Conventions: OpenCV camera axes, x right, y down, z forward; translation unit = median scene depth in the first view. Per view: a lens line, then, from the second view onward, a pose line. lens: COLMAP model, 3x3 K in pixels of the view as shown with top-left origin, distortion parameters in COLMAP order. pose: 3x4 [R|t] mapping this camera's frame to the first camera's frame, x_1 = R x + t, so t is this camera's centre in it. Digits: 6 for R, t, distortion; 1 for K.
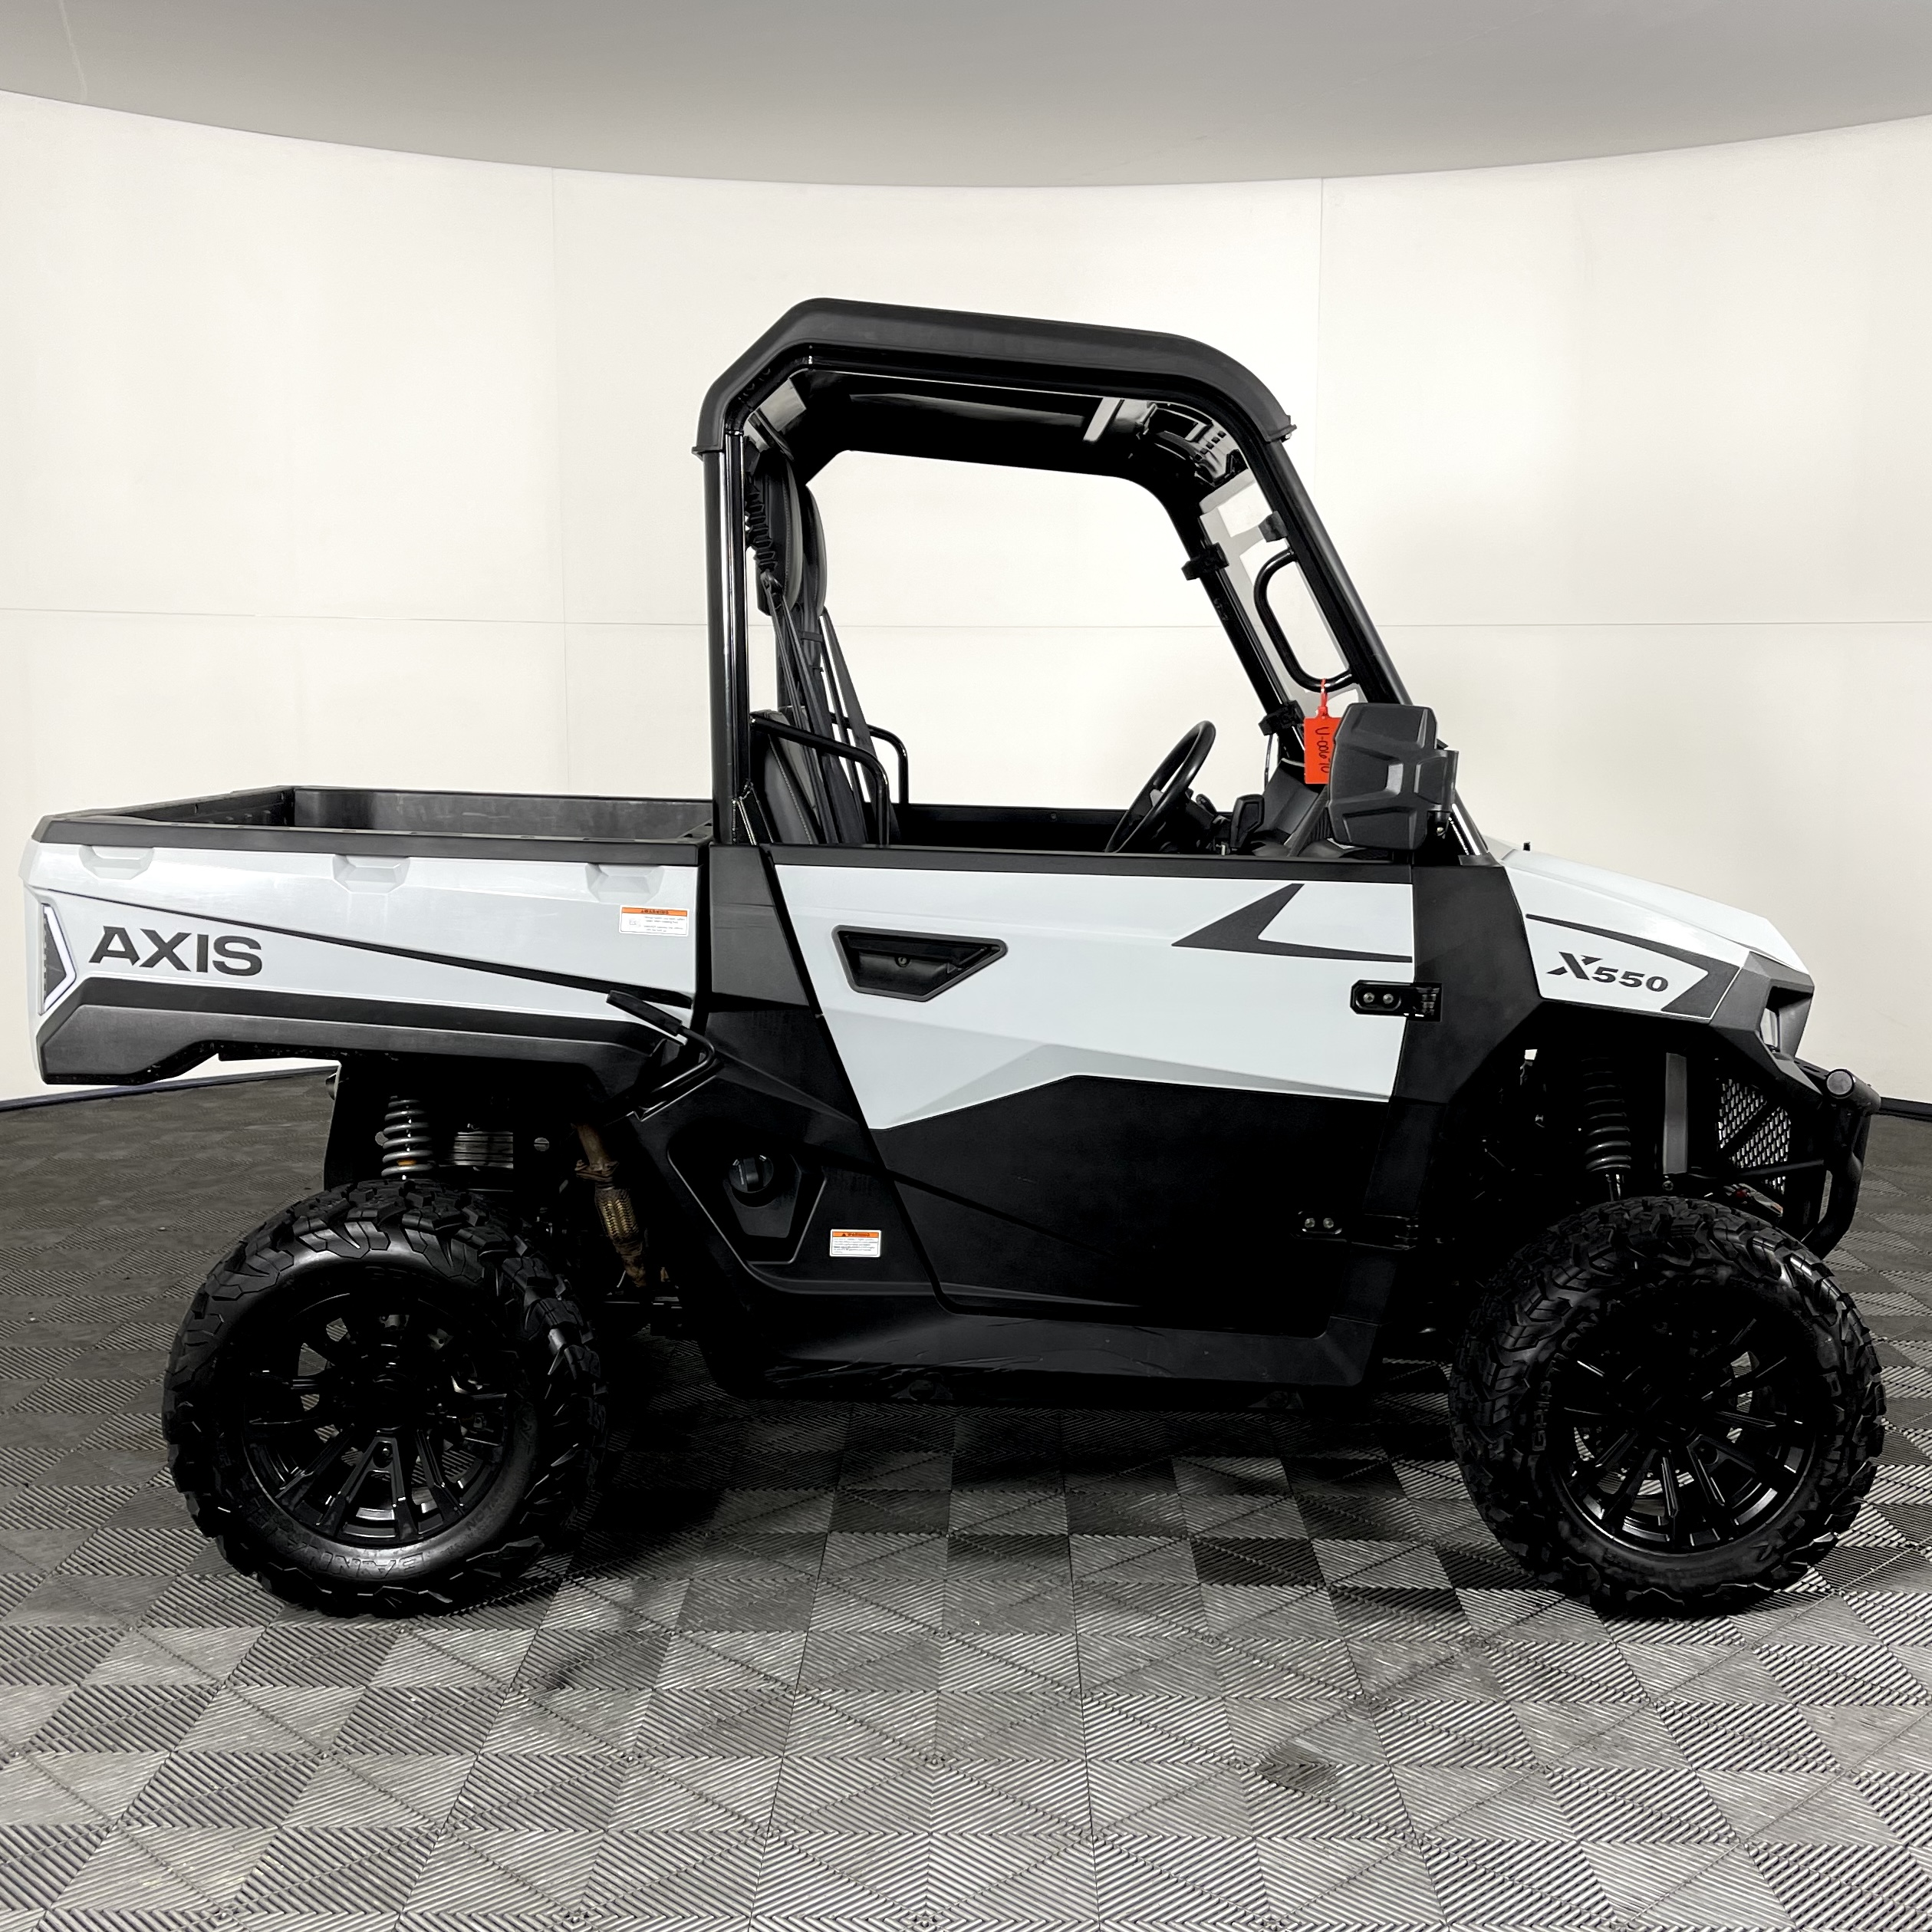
lens RADIAL K [[2268.7, 0, 963.5], [0, 2268.7, 1078.9], [0, 0, 1]] dist [0.008781, 0.005393]
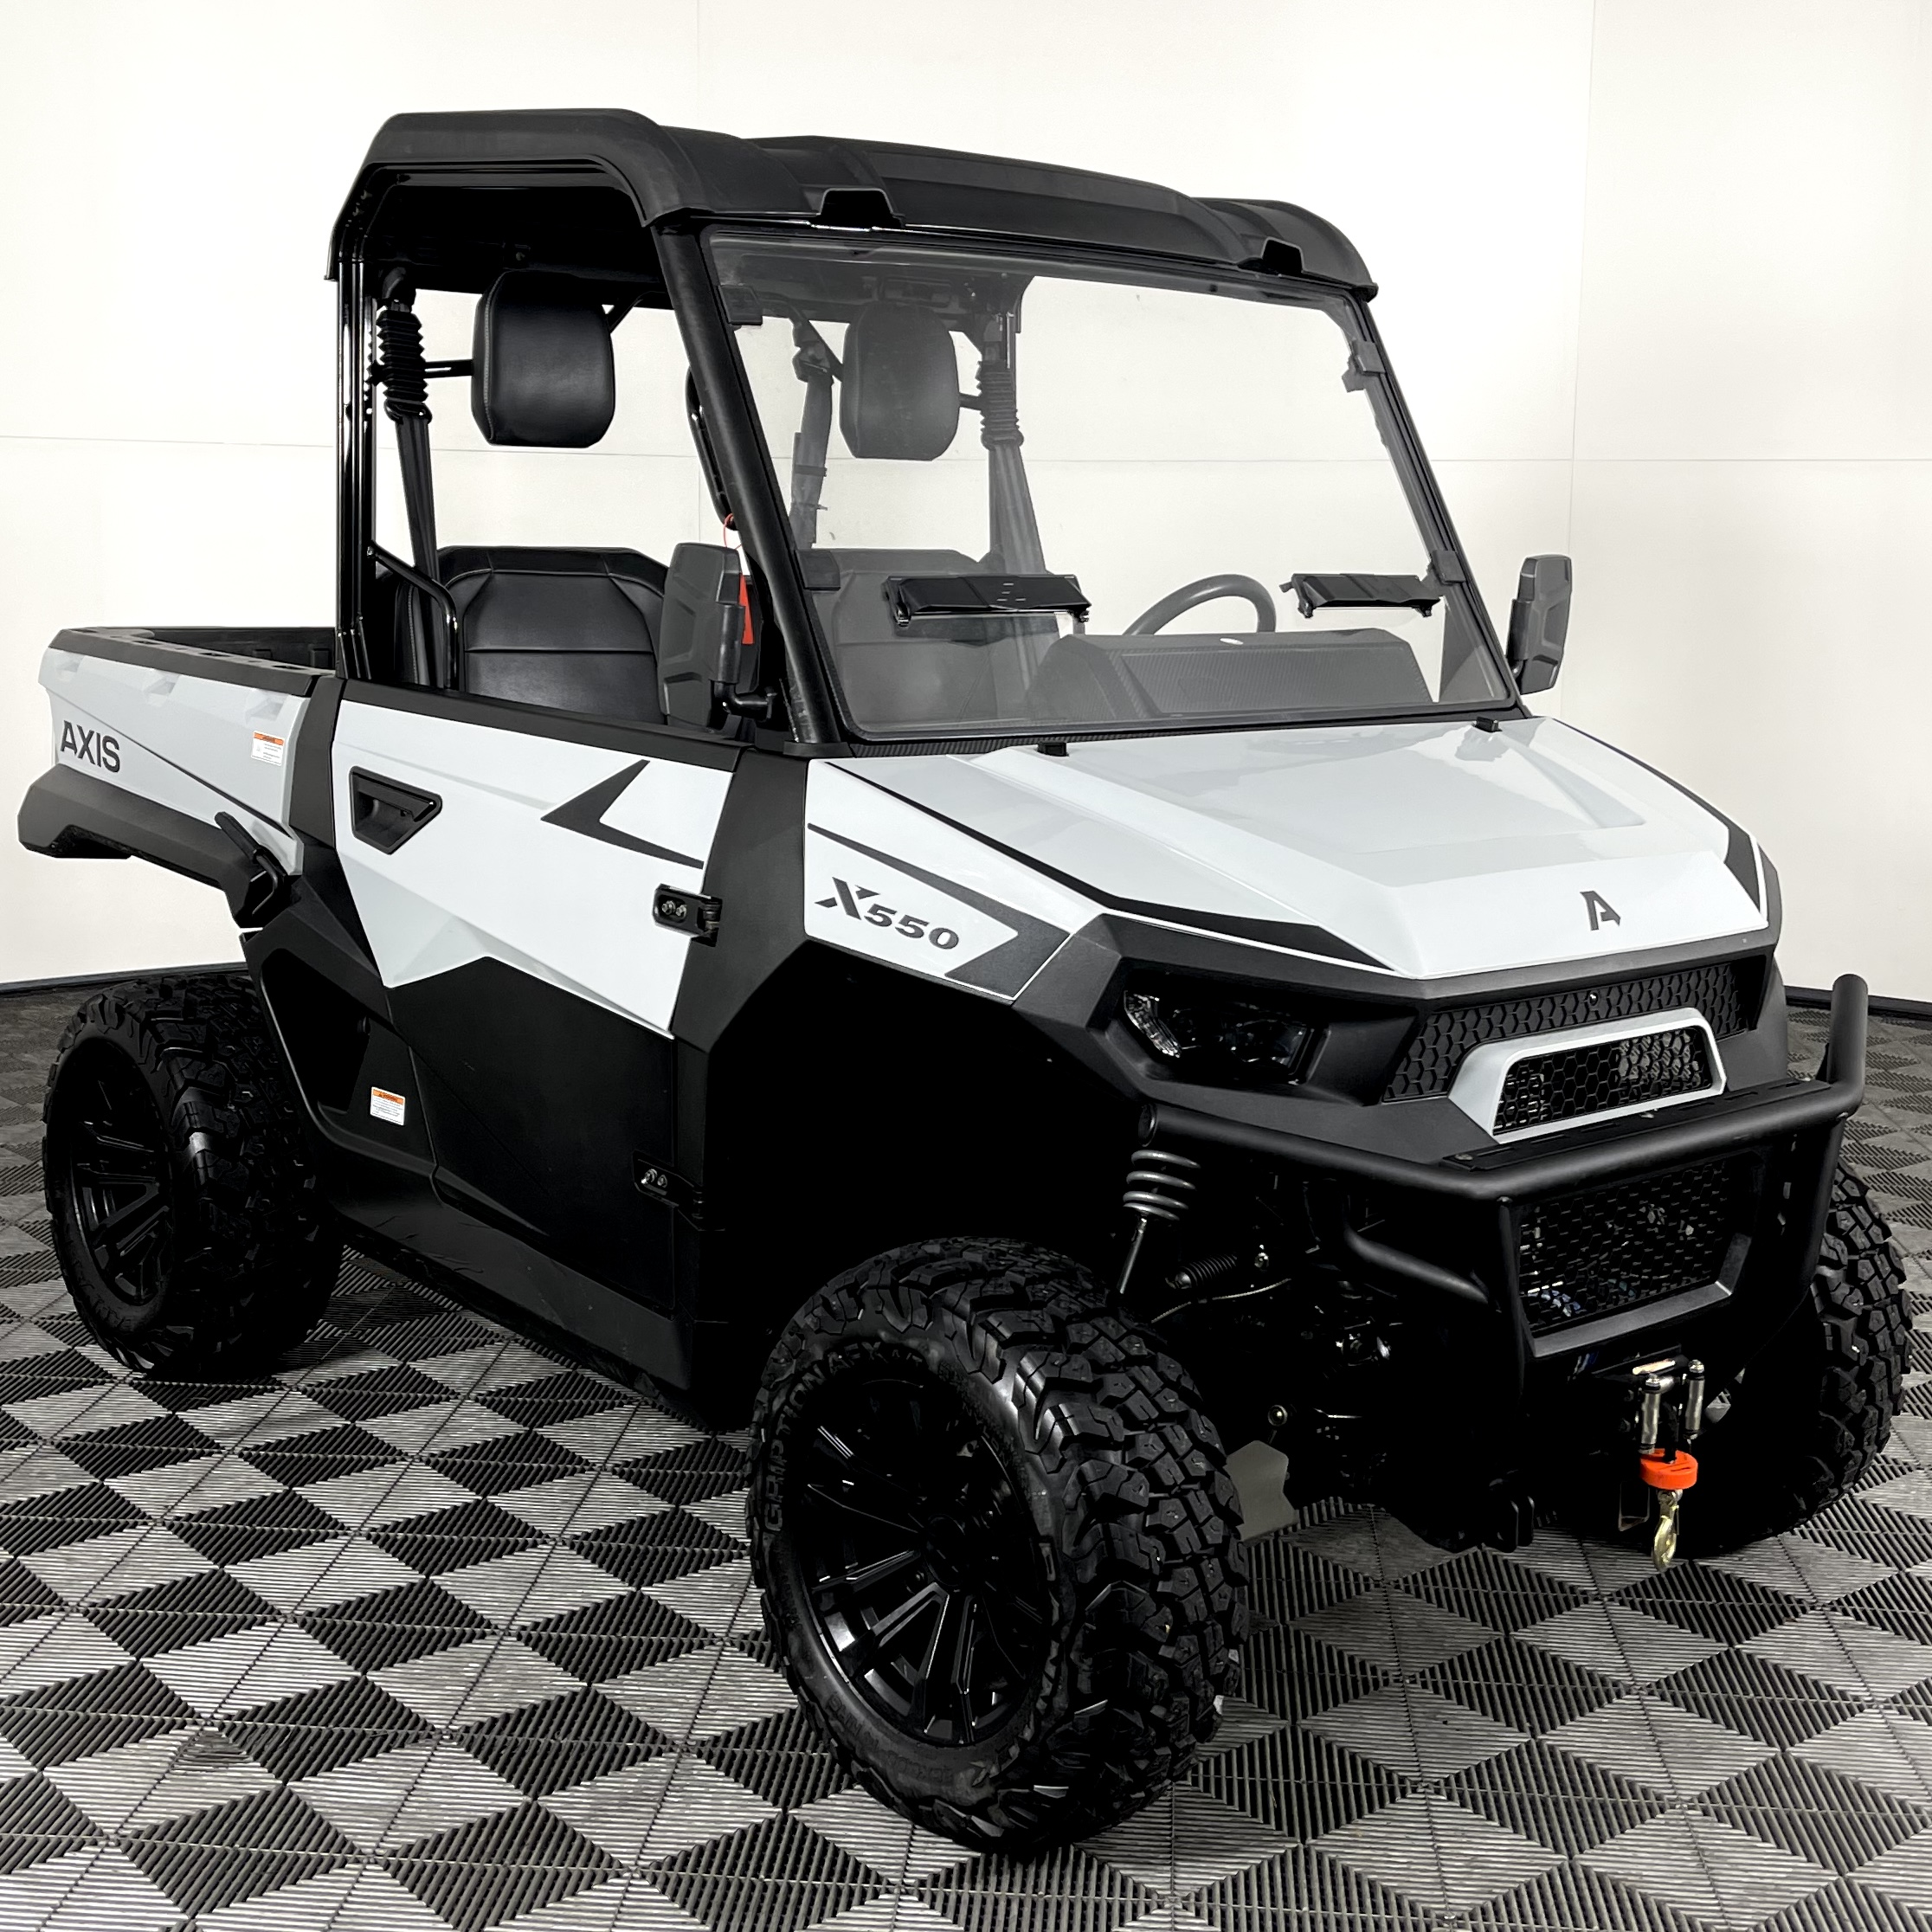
lens RADIAL K [[2596.4, 0, 966.0], [0, 2596.4, 966.0], [0, 0, 1]] dist [0.125479, -0.547541]
pose [[0.650542, 0.132578, -0.747809, 0.937669], [-0.144193, 0.988297, 0.049775, -0.076028], [0.745656, 0.075448, 0.662046, 0.465818]]
